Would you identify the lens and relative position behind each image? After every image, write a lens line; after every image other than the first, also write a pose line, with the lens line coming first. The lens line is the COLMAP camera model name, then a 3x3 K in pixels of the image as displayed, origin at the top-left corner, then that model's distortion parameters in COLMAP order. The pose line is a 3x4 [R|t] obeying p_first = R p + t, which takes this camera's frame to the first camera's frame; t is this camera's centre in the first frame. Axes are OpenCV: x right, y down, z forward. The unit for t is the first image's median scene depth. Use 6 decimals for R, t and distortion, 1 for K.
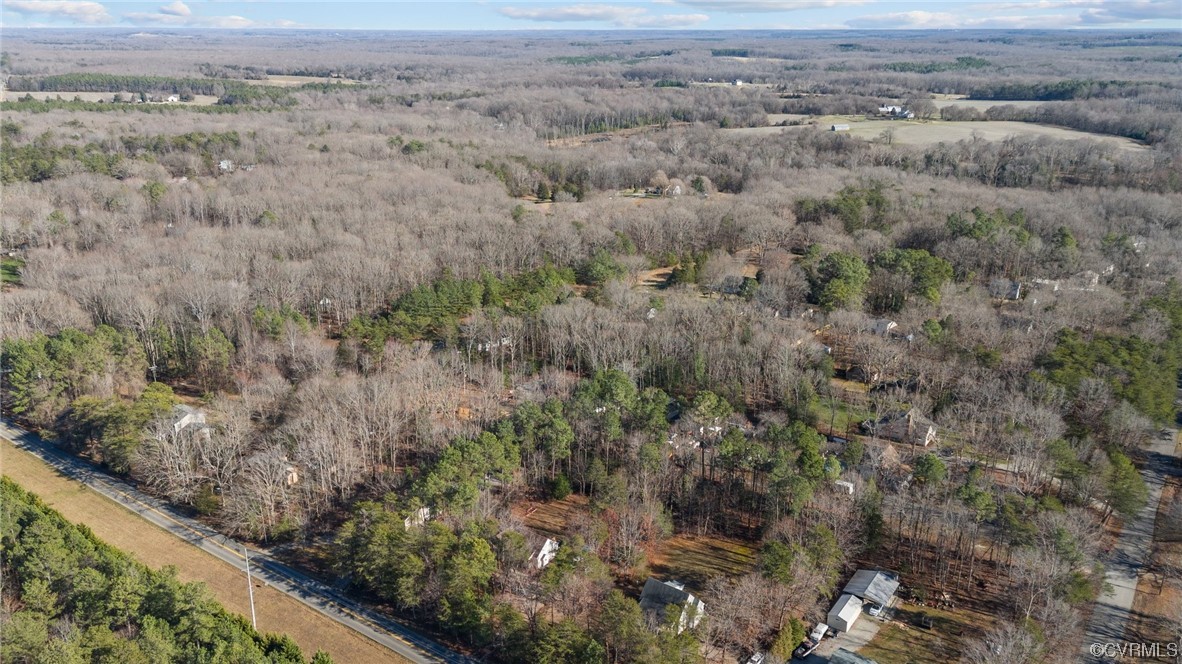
lens RADIAL K [[869.0, 0, 591.0], [0, 869.0, 332.0], [0, 0, 1]] dist [0.089367, -0.088906]
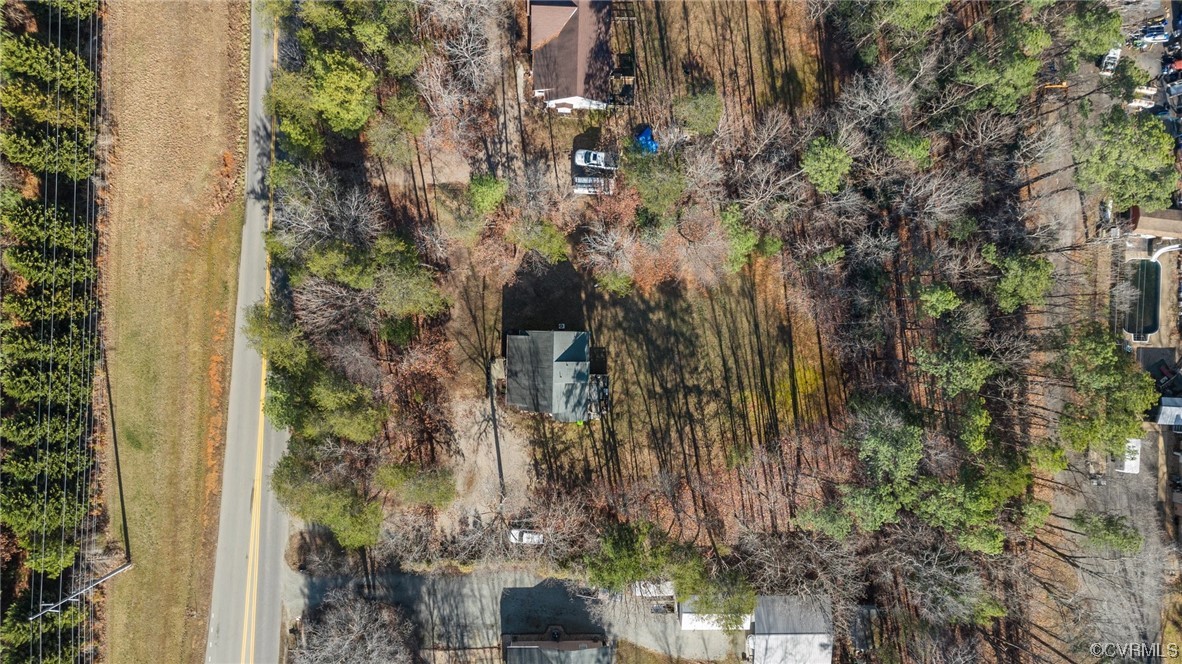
lens RADIAL K [[869.0, 0, 591.0], [0, 869.0, 332.0], [0, 0, 1]] dist [0.089367, -0.088906]
pose [[0.568981, 0.821811, 0.029795, 0.060285], [-0.303844, 0.176423, 0.936244, -0.252208], [0.764159, -0.541758, 0.350084, 0.788099]]
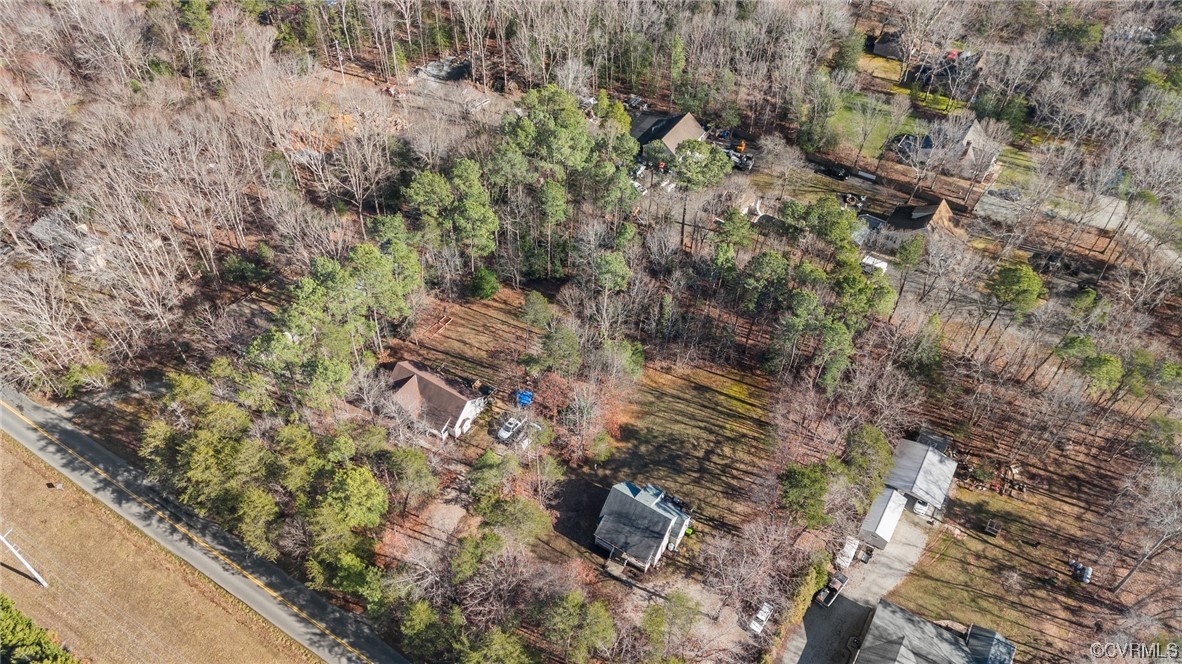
lens RADIAL K [[869.0, 0, 591.0], [0, 869.0, 332.0], [0, 0, 1]] dist [0.089367, -0.088906]
pose [[0.997812, -0.035772, 0.055608, 0.013496], [0.004954, 0.879101, 0.476610, -0.154149], [-0.065934, -0.475291, 0.877355, 0.431320]]
